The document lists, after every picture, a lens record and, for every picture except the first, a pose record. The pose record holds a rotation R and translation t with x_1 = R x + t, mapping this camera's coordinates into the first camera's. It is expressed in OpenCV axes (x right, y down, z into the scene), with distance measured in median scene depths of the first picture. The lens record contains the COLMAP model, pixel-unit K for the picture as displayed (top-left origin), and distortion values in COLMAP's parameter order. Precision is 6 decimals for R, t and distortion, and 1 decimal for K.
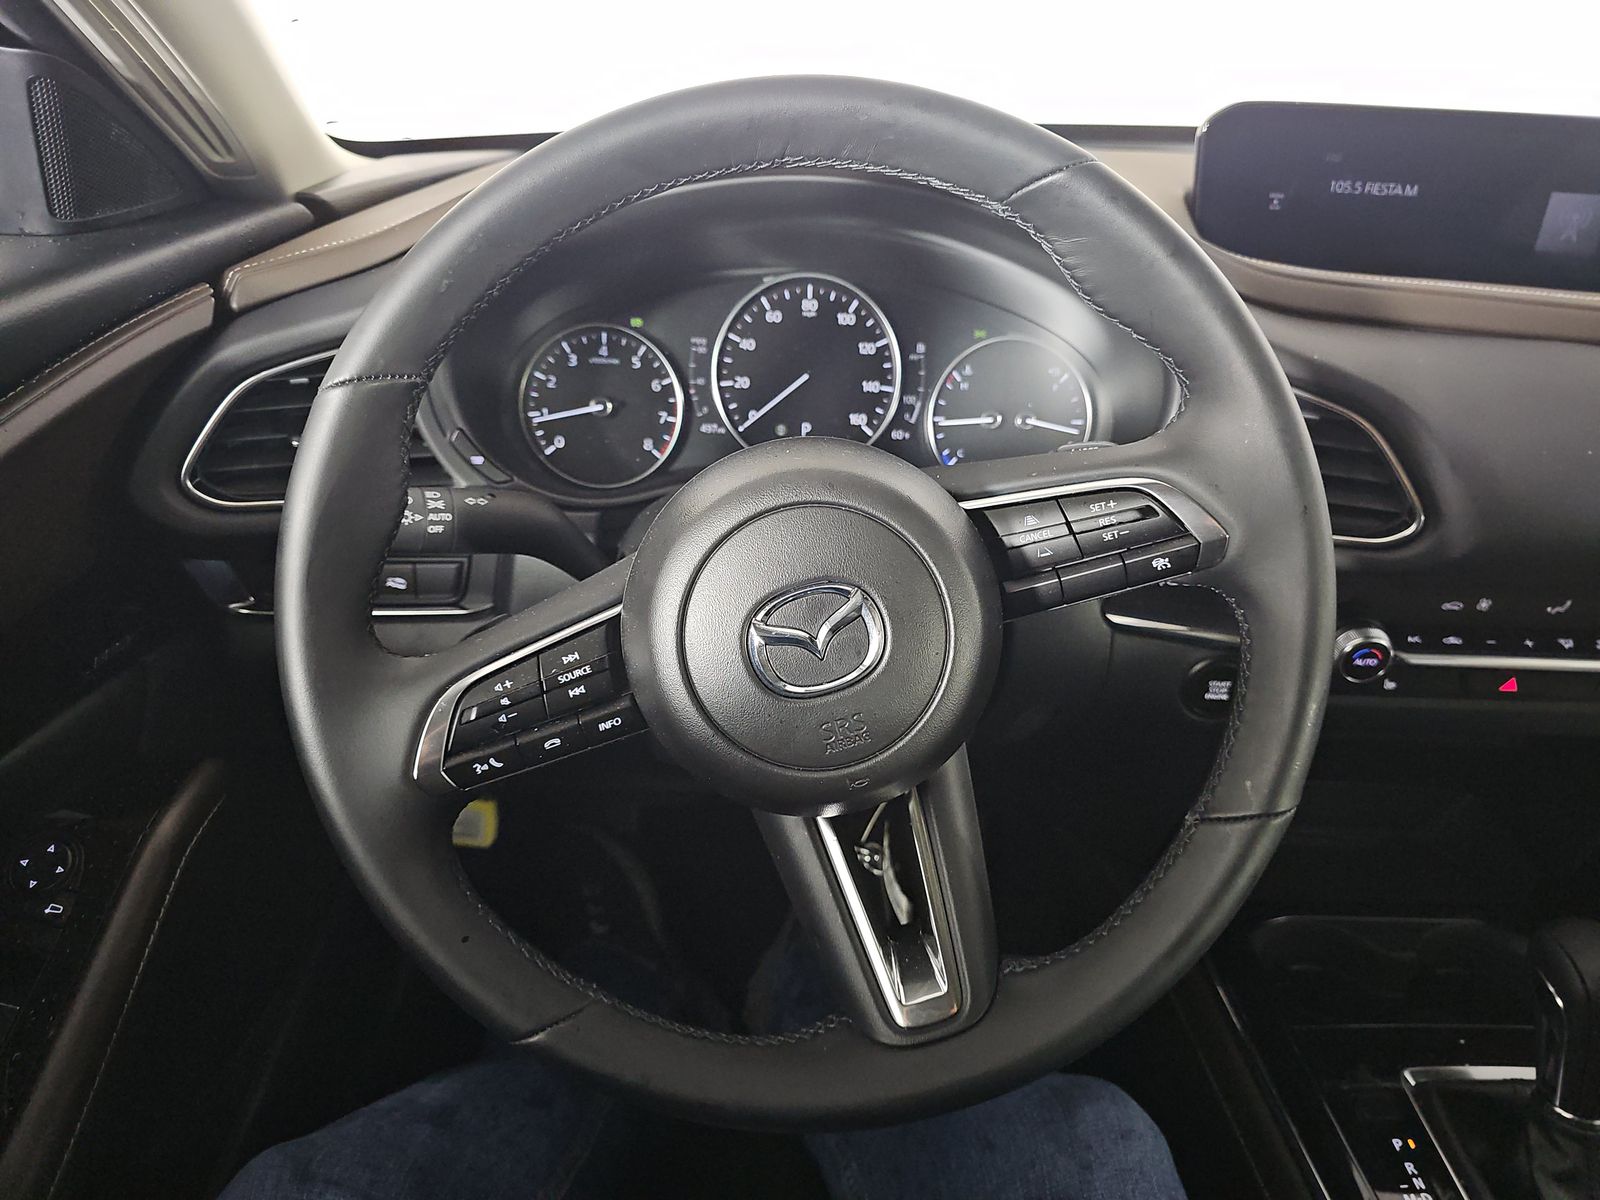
lens RADIAL K [[1068.9, 0, 800.0], [0, 1068.9, 600.0], [0, 0, 1]] dist [0.042569, -0.047645]
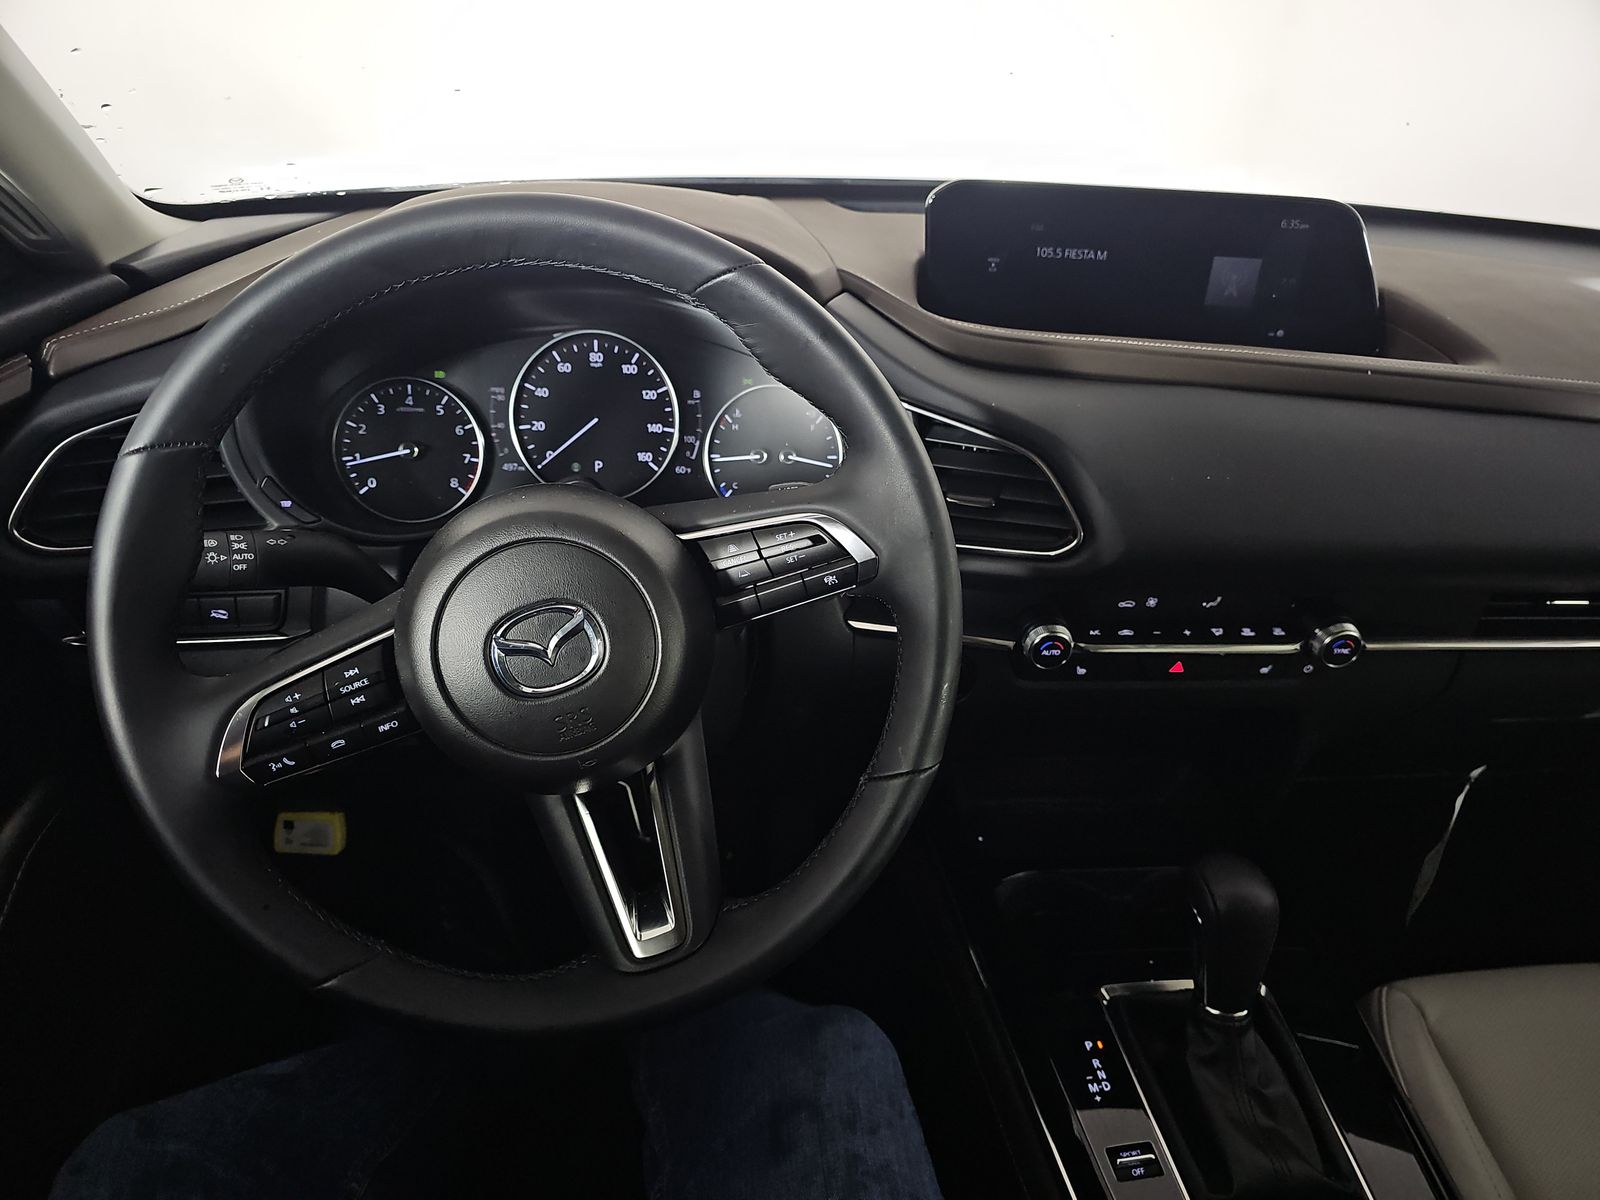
lens RADIAL K [[1072.4, 0, 800.7], [0, 1072.4, 628.9], [0, 0, 1]] dist [0.050391, -0.044824]
pose [[0.995961, -0.034152, 0.083044, 0.142613], [0.032884, 0.999322, 0.016585, 0.001045], [-0.083554, -0.013787, 0.996408, -0.189824]]
